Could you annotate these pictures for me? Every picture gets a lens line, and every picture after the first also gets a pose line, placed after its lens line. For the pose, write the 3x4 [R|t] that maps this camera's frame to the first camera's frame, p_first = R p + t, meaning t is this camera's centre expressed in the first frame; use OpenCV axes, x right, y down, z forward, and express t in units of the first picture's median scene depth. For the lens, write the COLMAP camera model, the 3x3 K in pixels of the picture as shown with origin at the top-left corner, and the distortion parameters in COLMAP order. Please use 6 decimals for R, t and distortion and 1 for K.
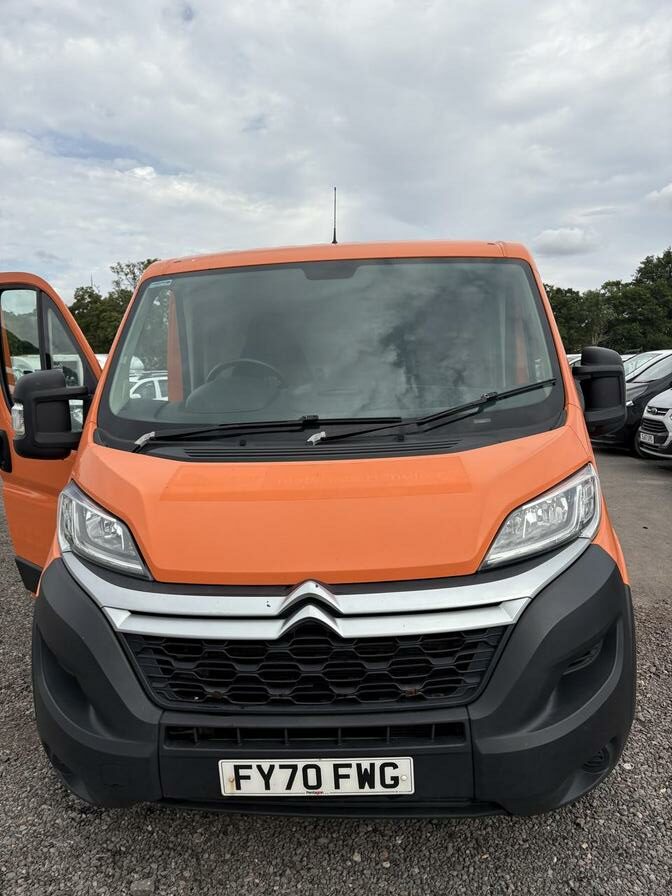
lens RADIAL K [[685.1, 0, 336.0], [0, 685.1, 448.0], [0, 0, 1]] dist [0.018993, 0.004709]
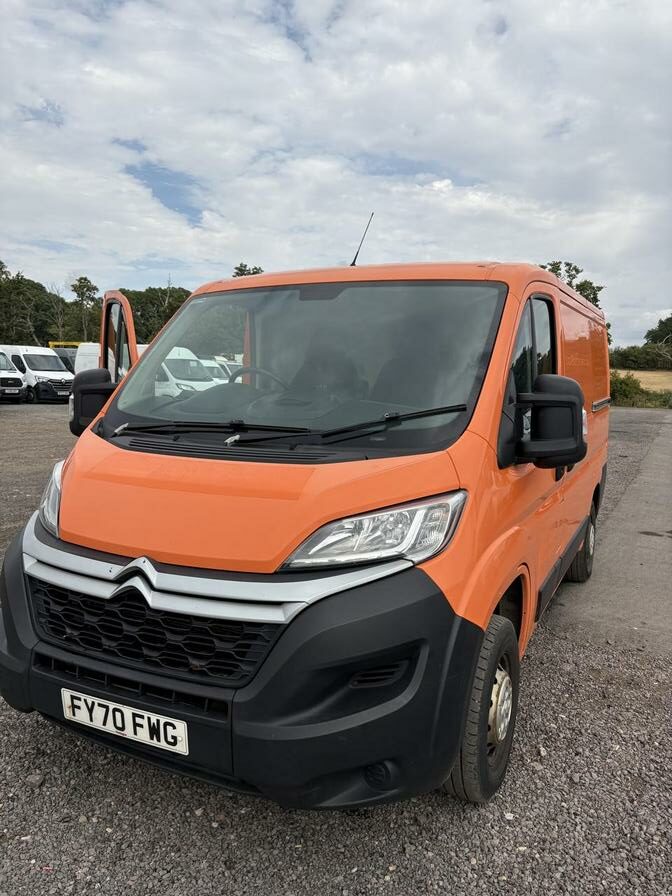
lens RADIAL K [[679.7, 0, 336.4], [0, 679.7, 434.1], [0, 0, 1]] dist [0.026891, -0.004005]
pose [[0.921228, 0.088632, -0.378793, 0.713488], [-0.099302, 0.995020, -0.008683, -0.040806], [0.376136, 0.045613, 0.925441, 0.021418]]
